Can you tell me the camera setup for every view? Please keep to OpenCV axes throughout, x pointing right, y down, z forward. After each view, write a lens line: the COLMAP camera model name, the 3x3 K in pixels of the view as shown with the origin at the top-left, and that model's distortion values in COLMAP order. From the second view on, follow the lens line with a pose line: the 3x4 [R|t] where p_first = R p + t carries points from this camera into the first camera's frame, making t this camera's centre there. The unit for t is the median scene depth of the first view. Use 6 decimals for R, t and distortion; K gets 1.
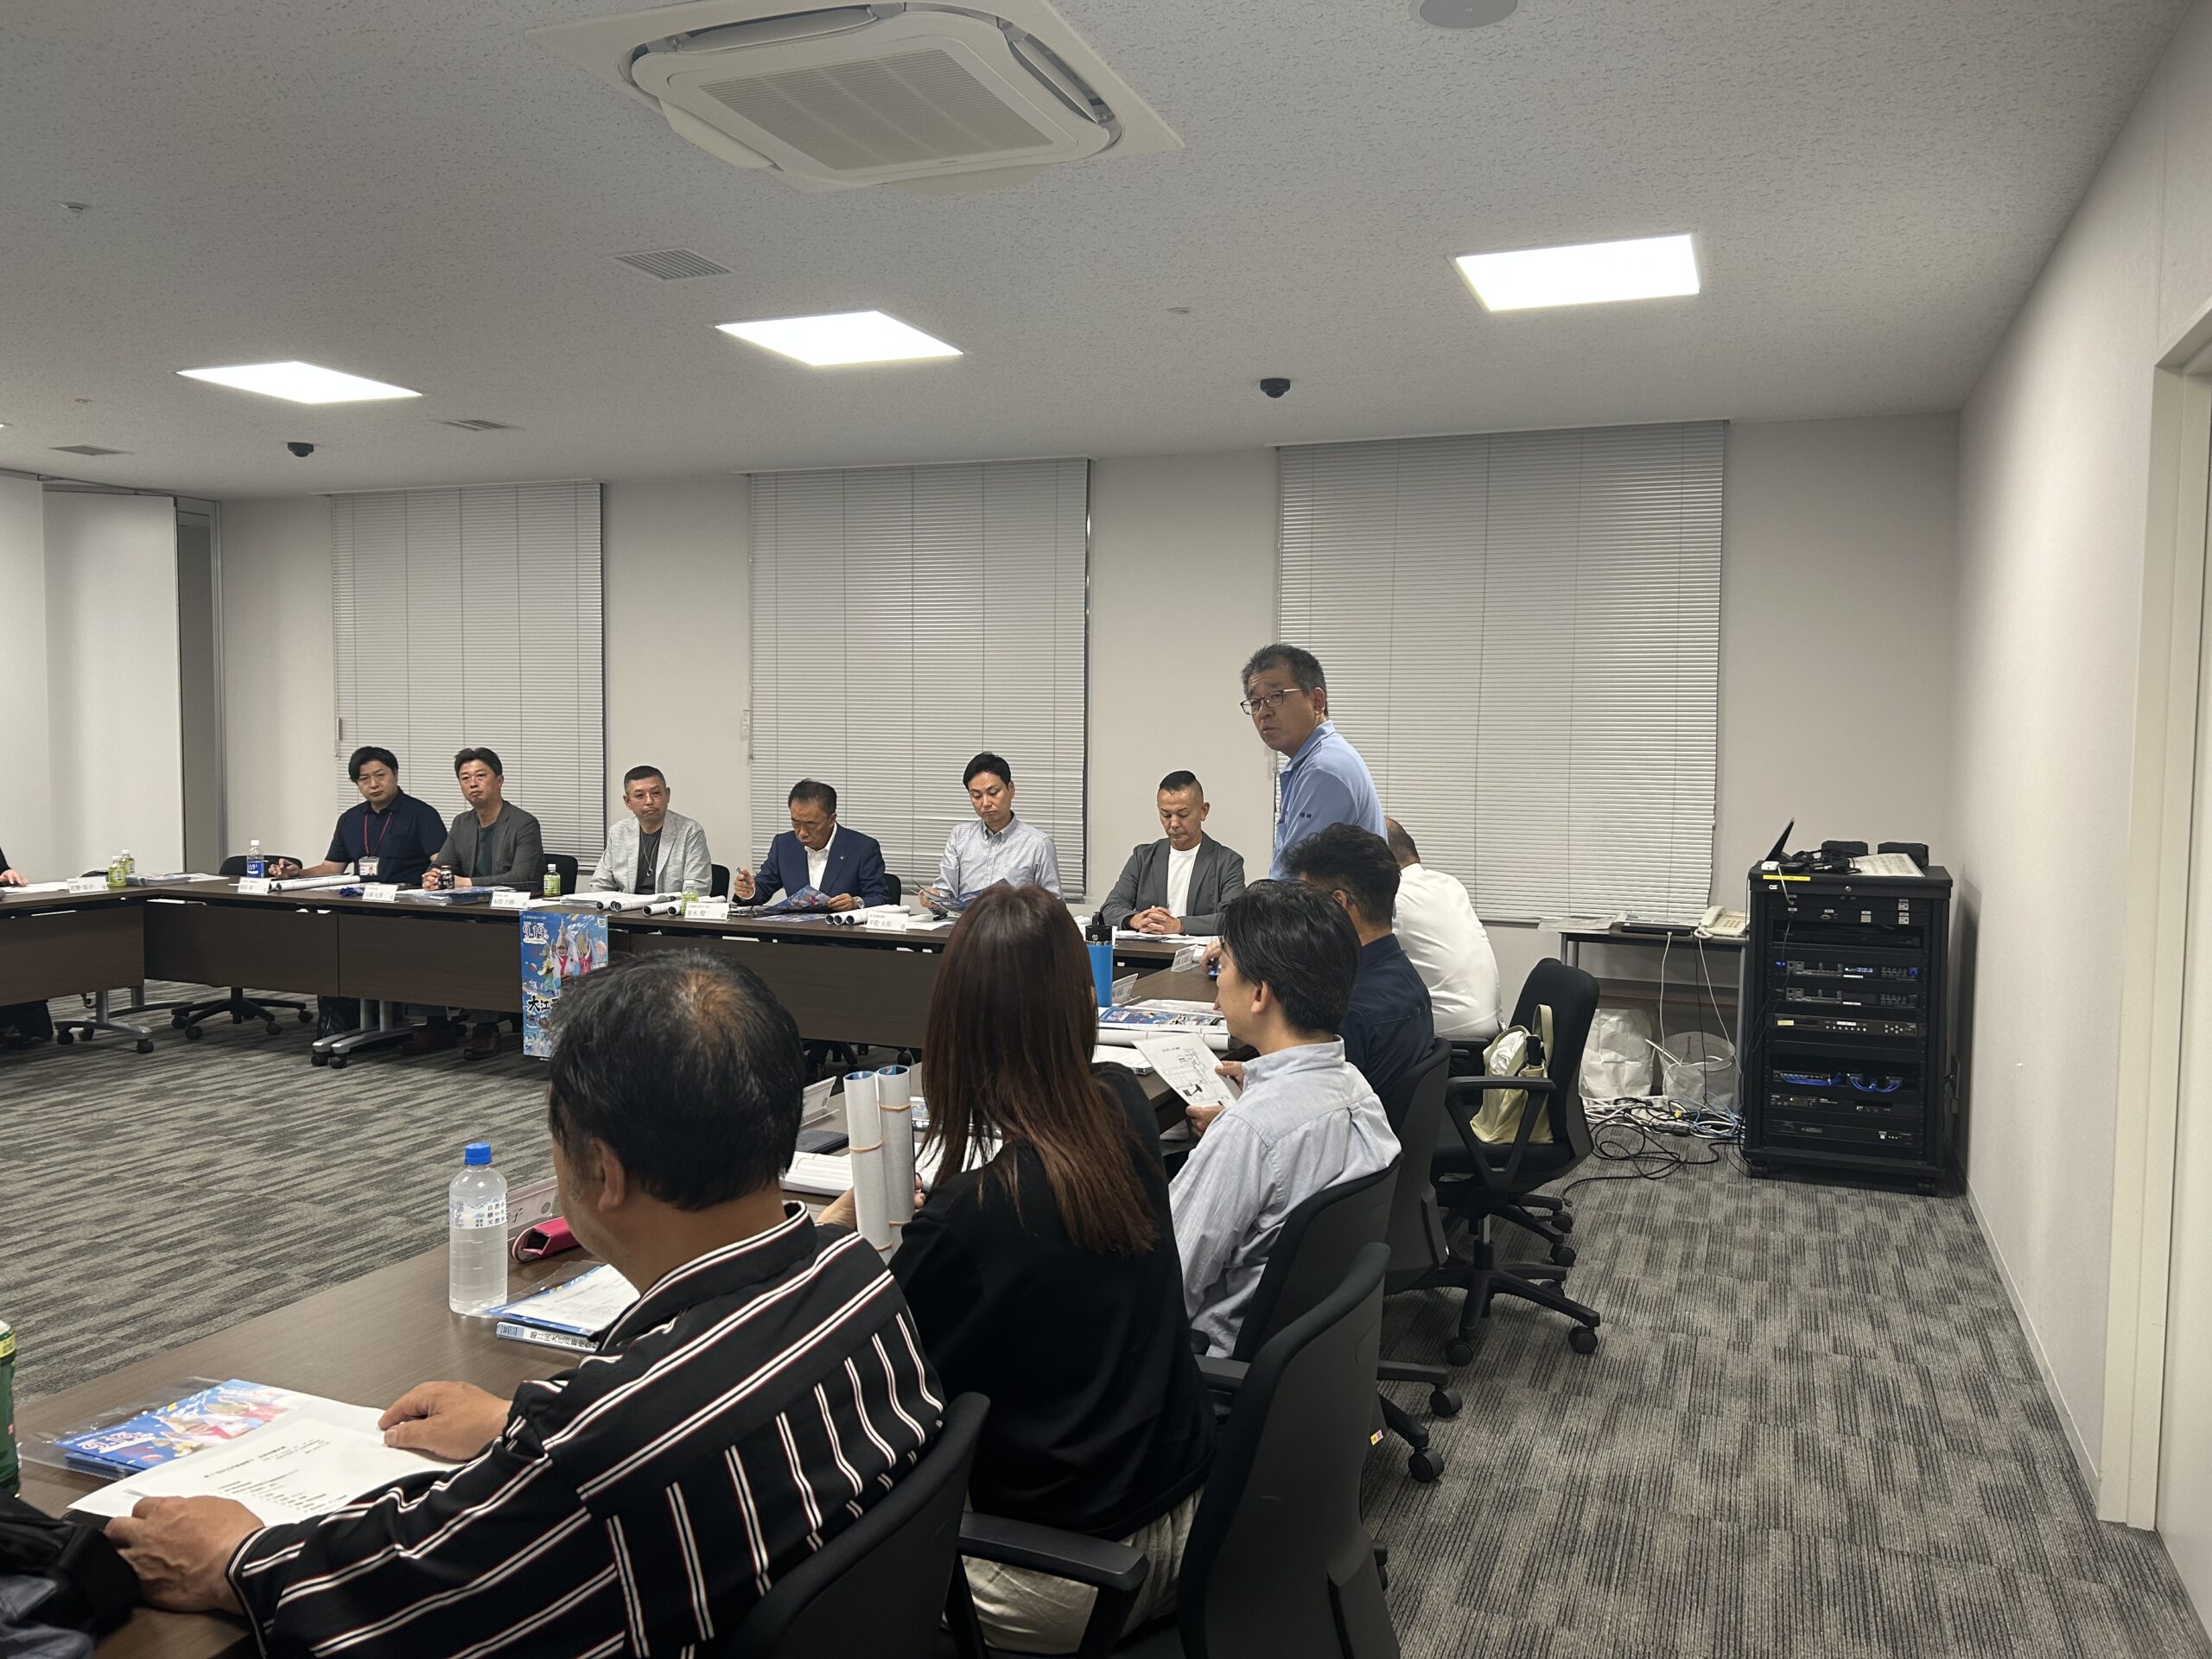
lens RADIAL K [[1718.1, 0, 1113.6], [0, 1718.1, 832.1], [0, 0, 1]] dist [0.096525, -0.132668]
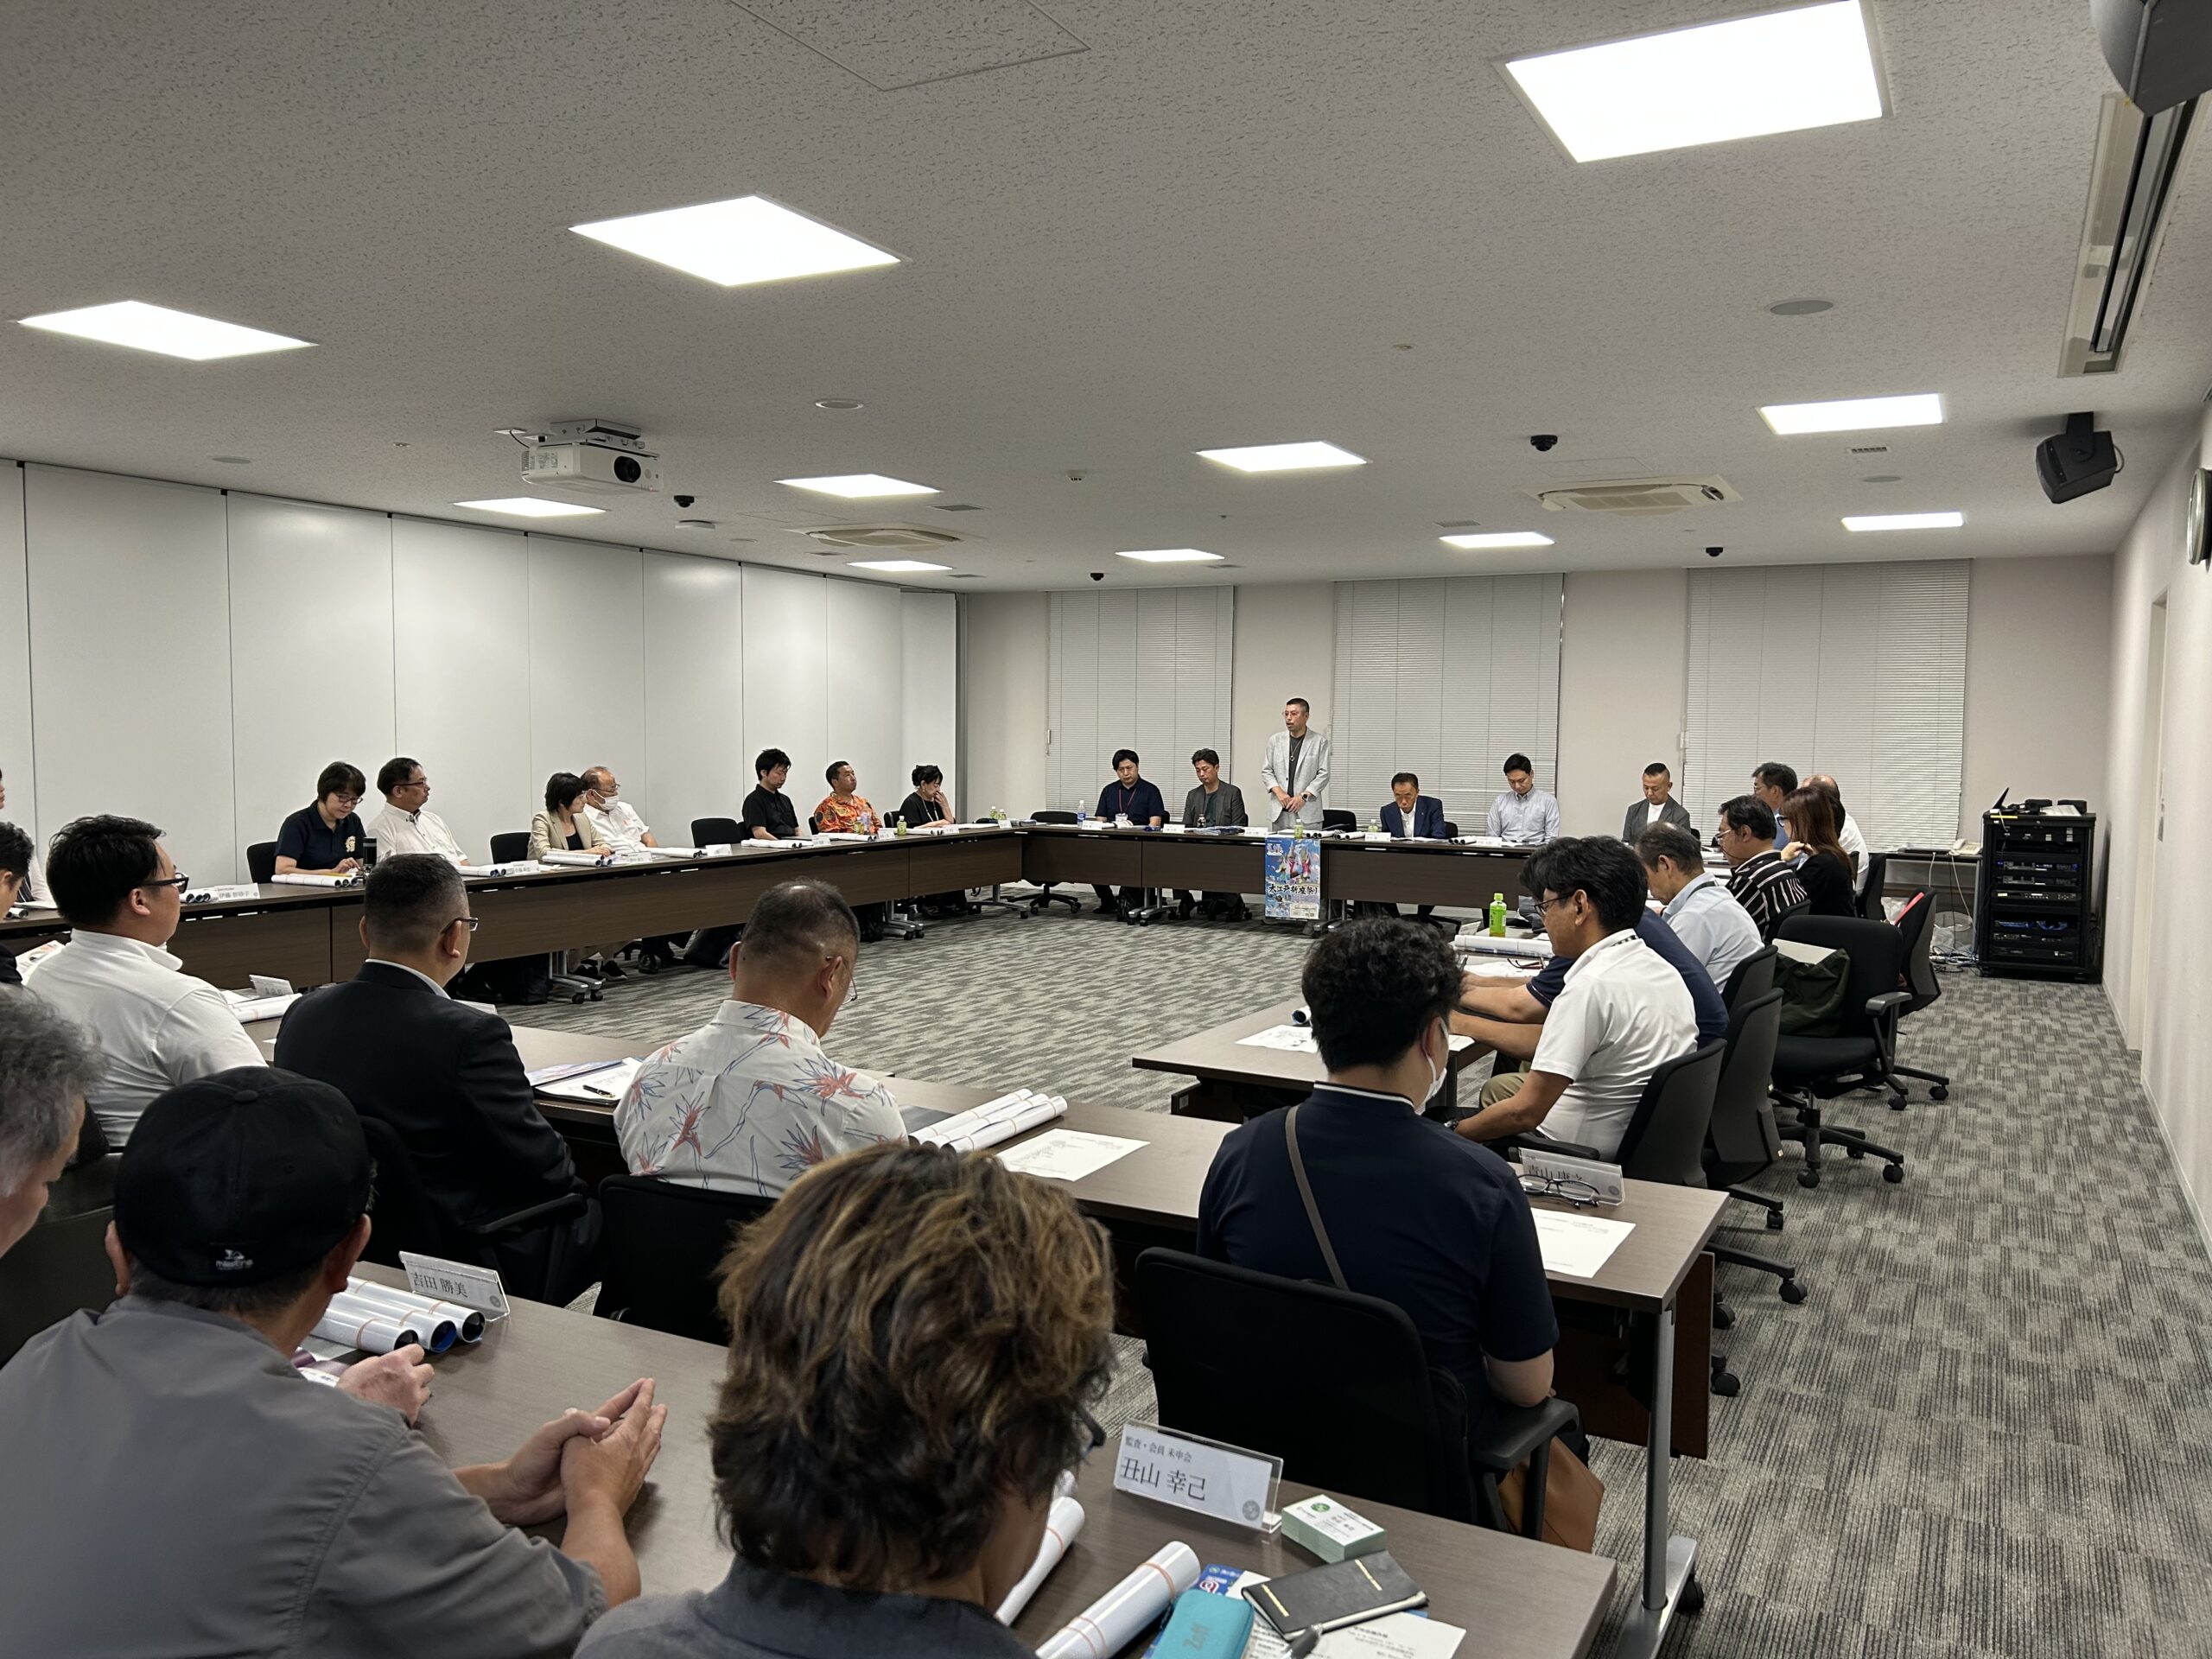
lens RADIAL K [[1635.9, 0, 1114.6], [0, 1635.9, 850.2], [0, 0, 1]] dist [0.089736, -0.109093]
pose [[0.992781, 0.007425, -0.119709, -0.293185], [-0.005561, 0.999858, 0.015893, 0.031835], [0.119810, -0.015112, 0.992682, -0.748974]]
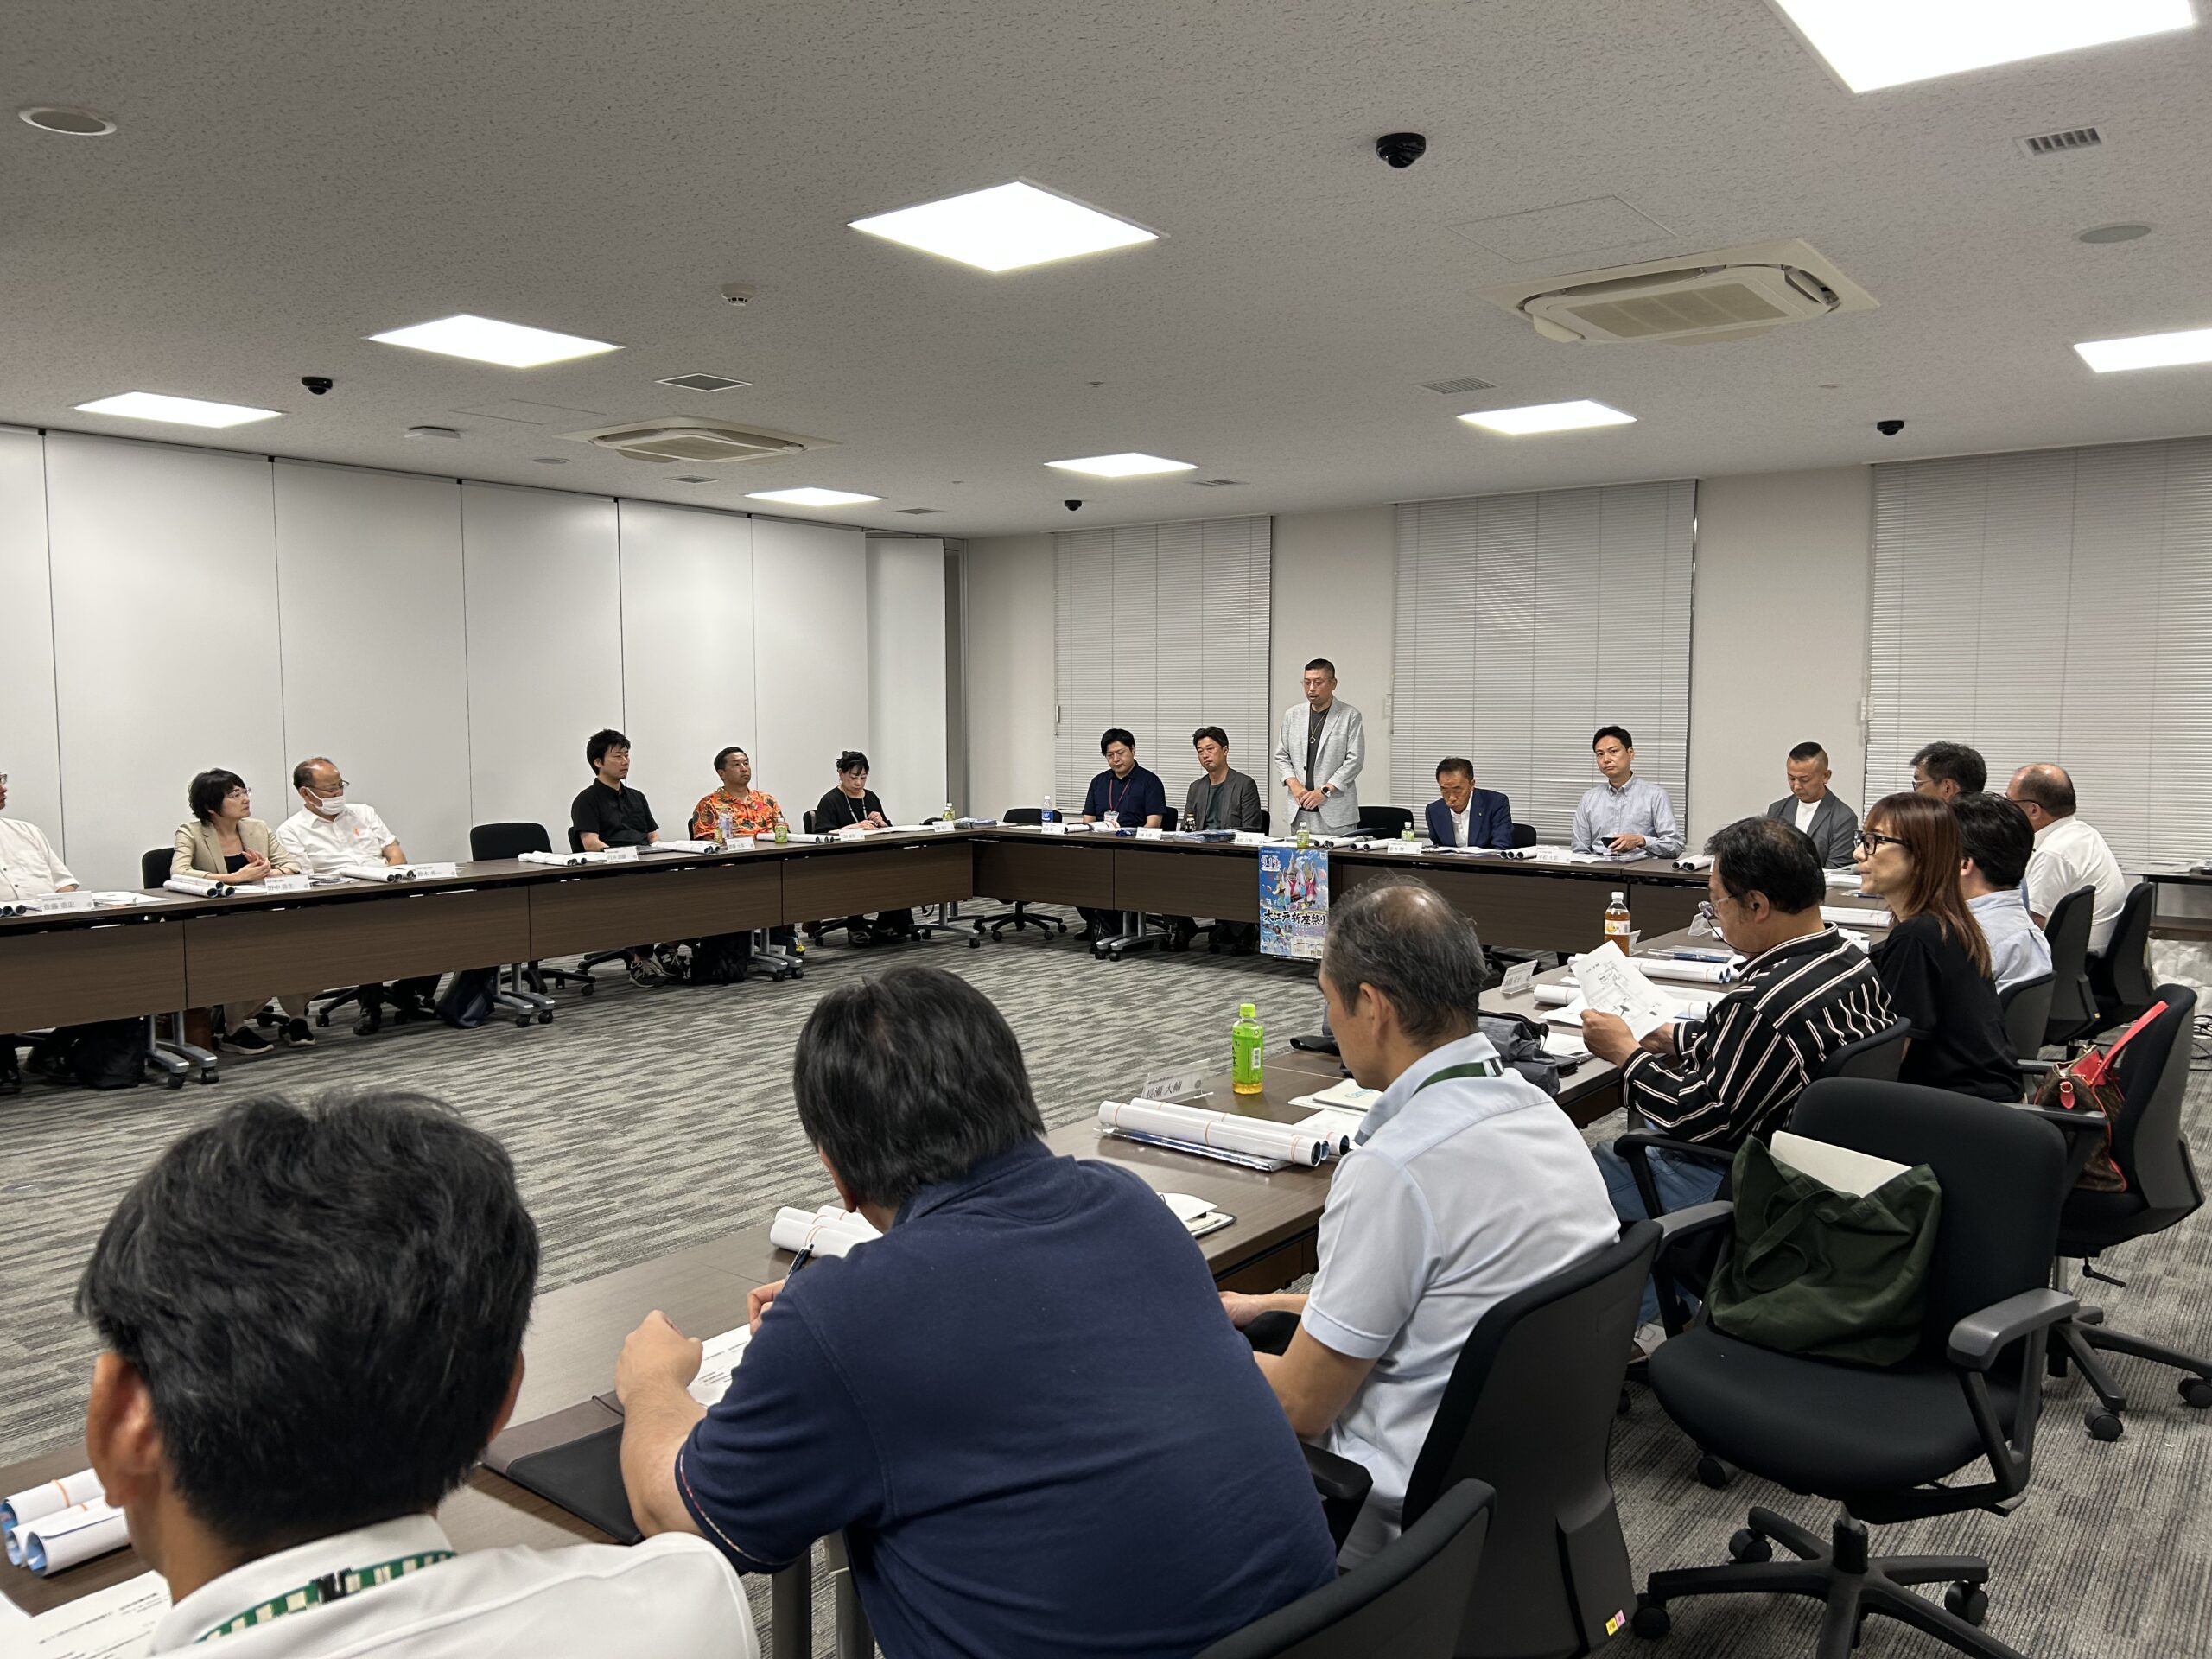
lens RADIAL K [[1668.2, 0, 1108.2], [0, 1668.2, 843.7], [0, 0, 1]] dist [0.097375, -0.090641]
pose [[0.963564, 0.009720, -0.267302, -0.105806], [-0.003493, 0.999712, 0.023762, 0.011908], [0.267456, -0.021963, 0.963320, -0.297283]]
